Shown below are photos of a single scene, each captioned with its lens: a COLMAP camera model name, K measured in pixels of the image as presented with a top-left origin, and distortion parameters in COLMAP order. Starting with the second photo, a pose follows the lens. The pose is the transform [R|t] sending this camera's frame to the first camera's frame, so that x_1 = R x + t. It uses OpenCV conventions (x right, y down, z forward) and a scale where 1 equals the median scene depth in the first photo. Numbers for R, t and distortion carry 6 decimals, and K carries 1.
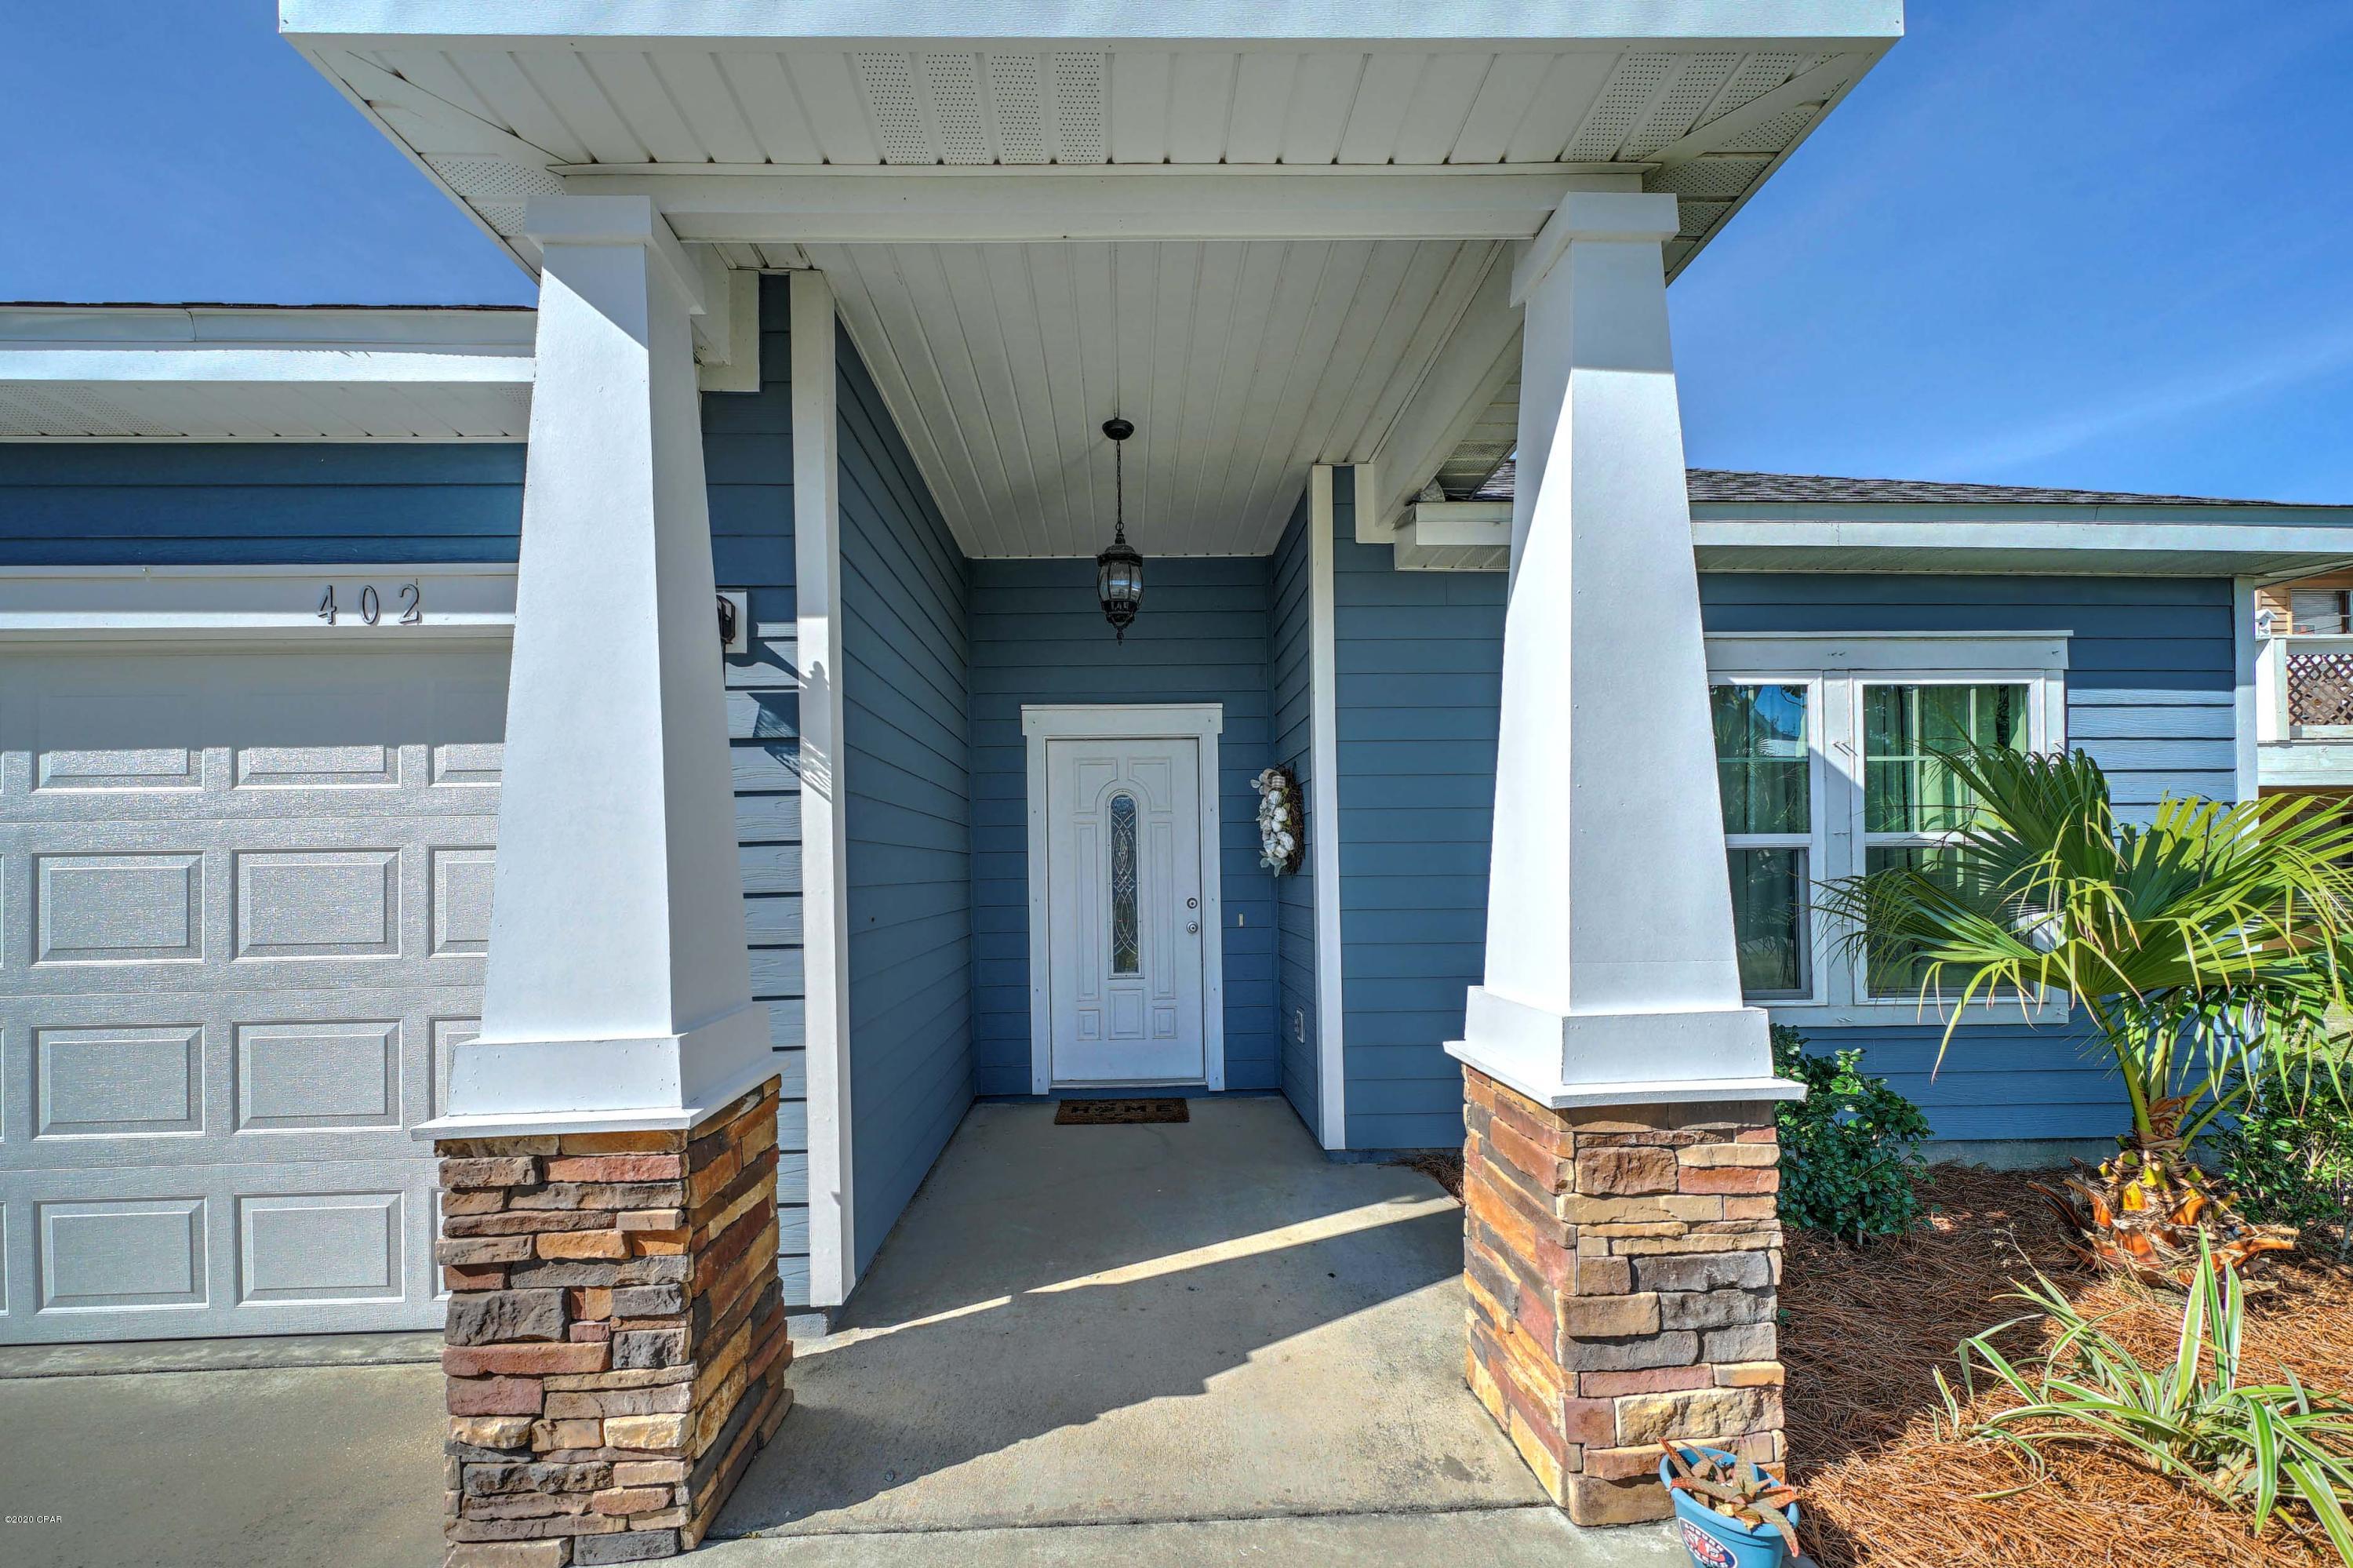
lens RADIAL K [[837.2, 0, 1167.0], [0, 837.2, 860.5], [0, 0, 1]] dist [-0.000131, -0.000055]
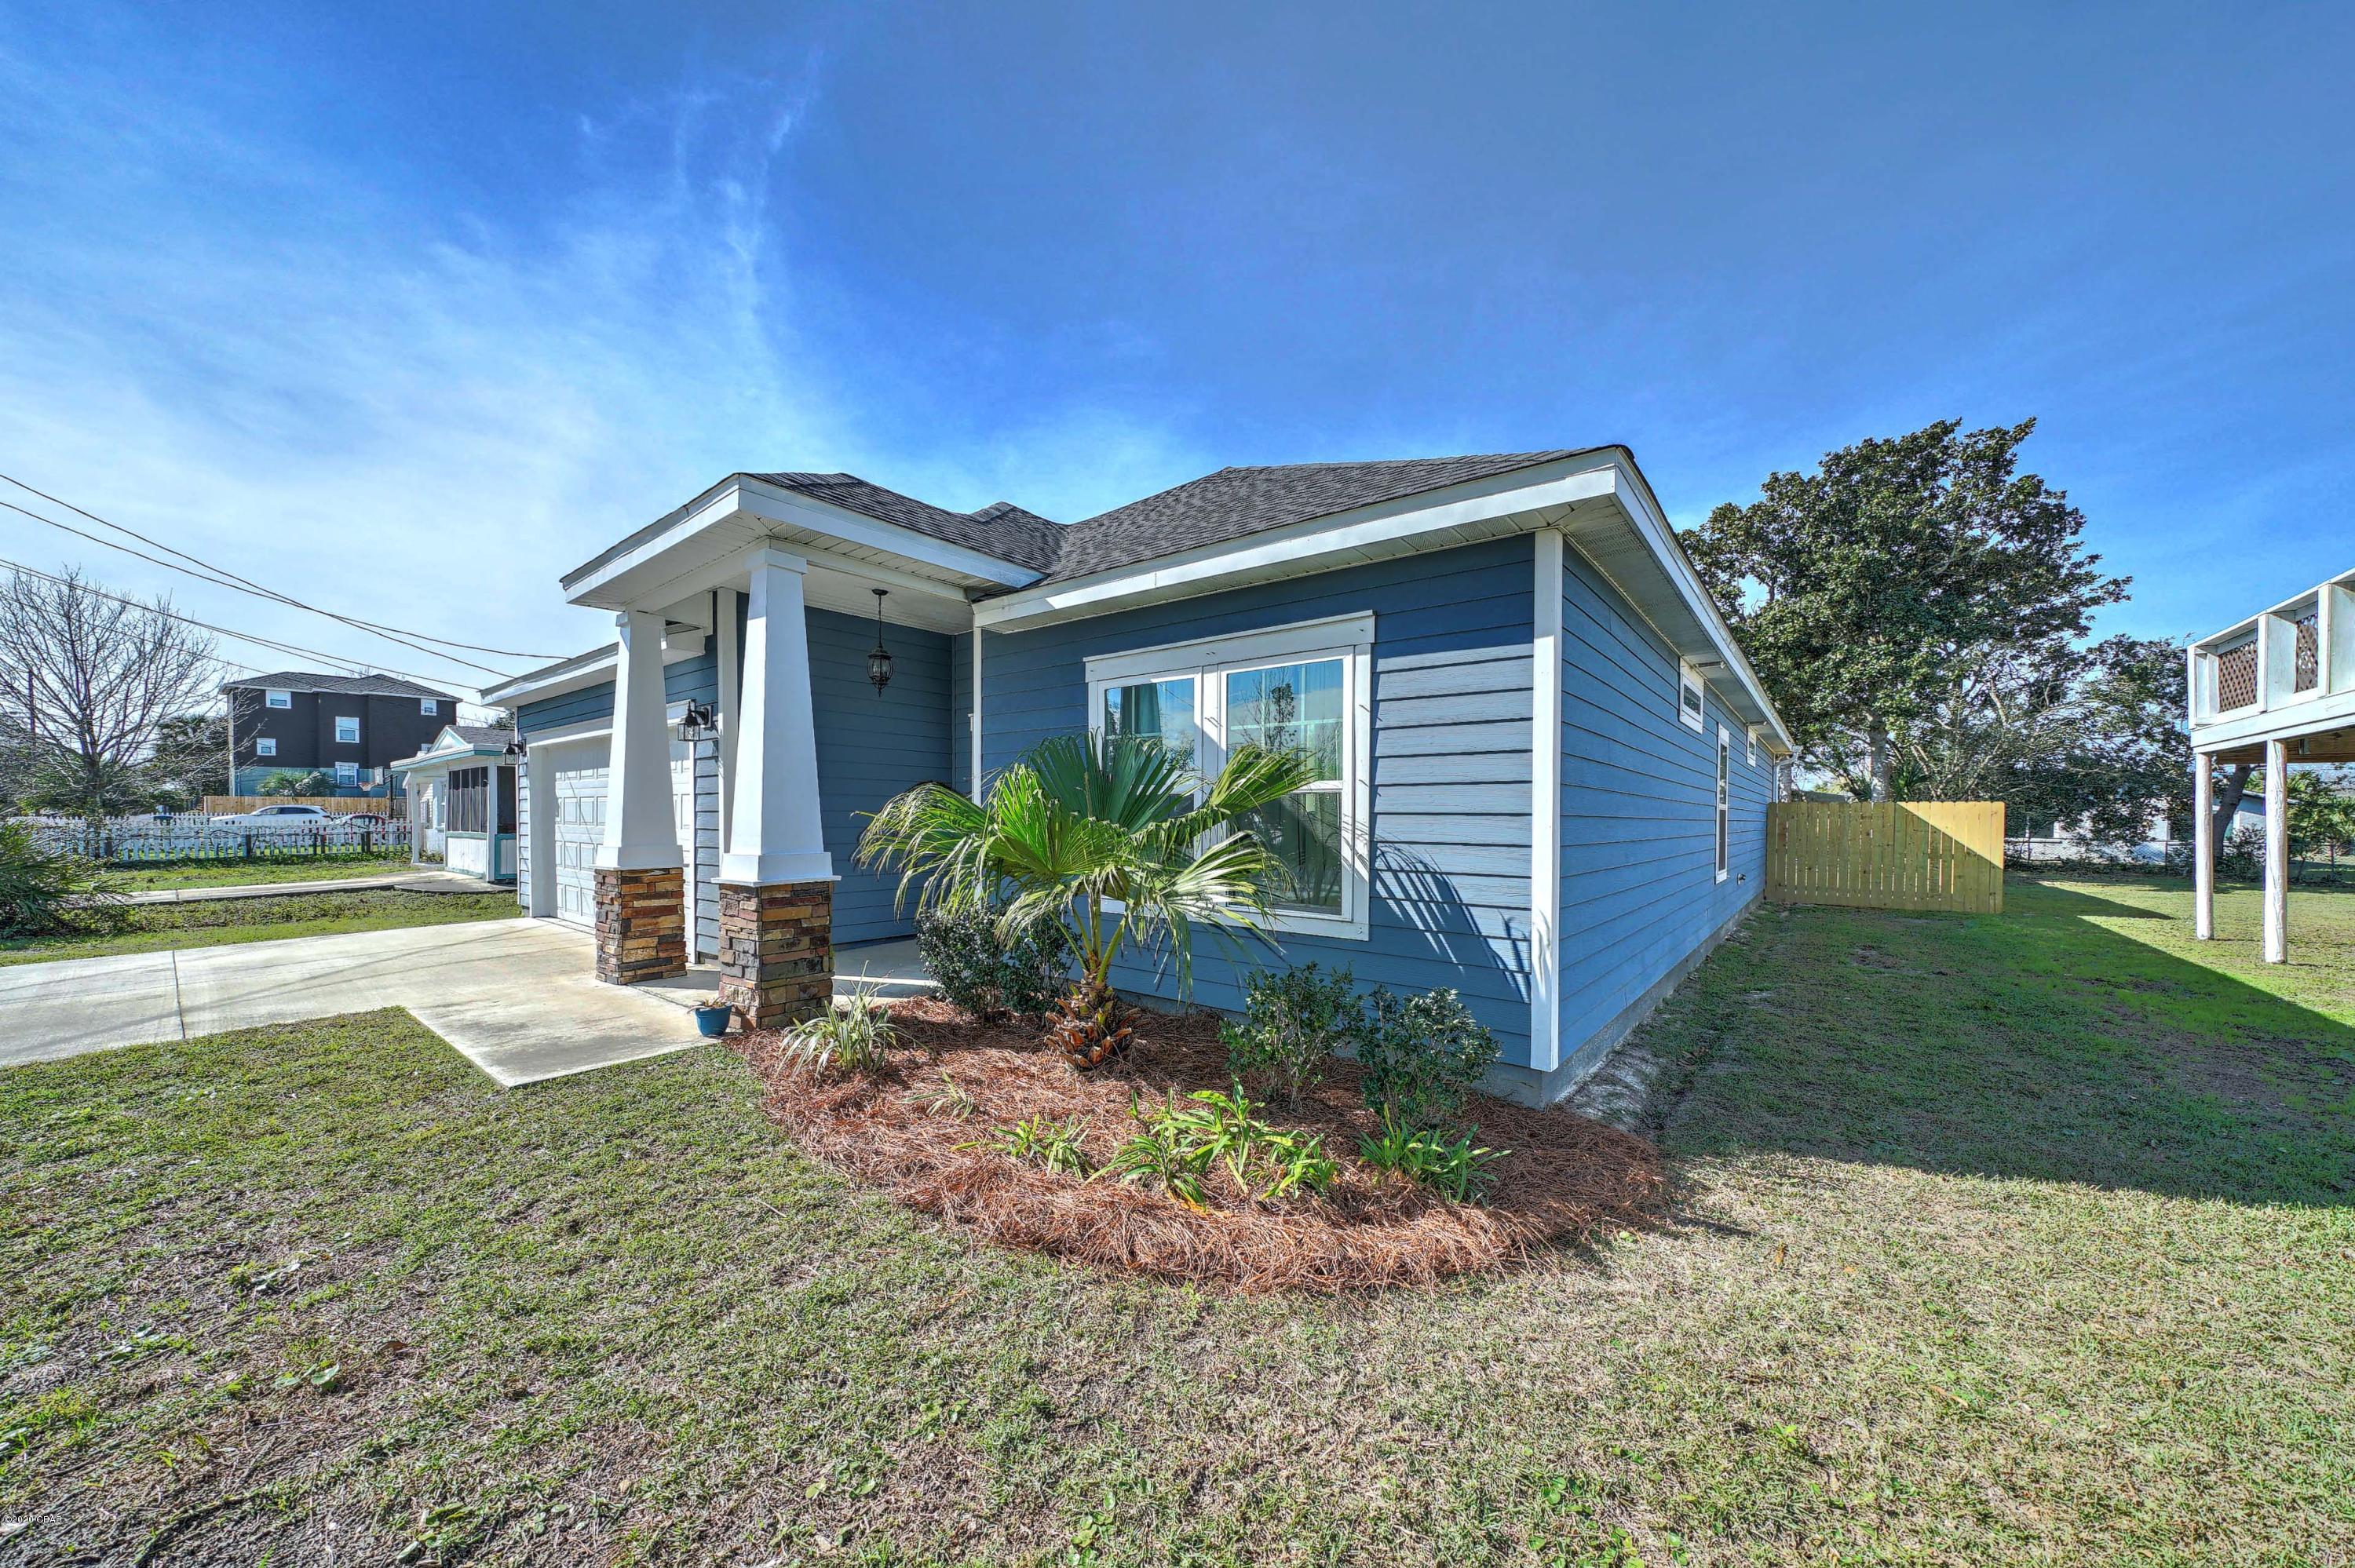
lens RADIAL K [[837.8, 0, 1168.0], [0, 837.8, 860.6], [0, 0, 1]] dist [-0.000131, -0.000055]
pose [[0.749817, 0.055022, -0.659354, 2.064728], [-0.012740, 0.997552, 0.068756, -0.004758], [0.661523, -0.043154, 0.748682, -0.094962]]
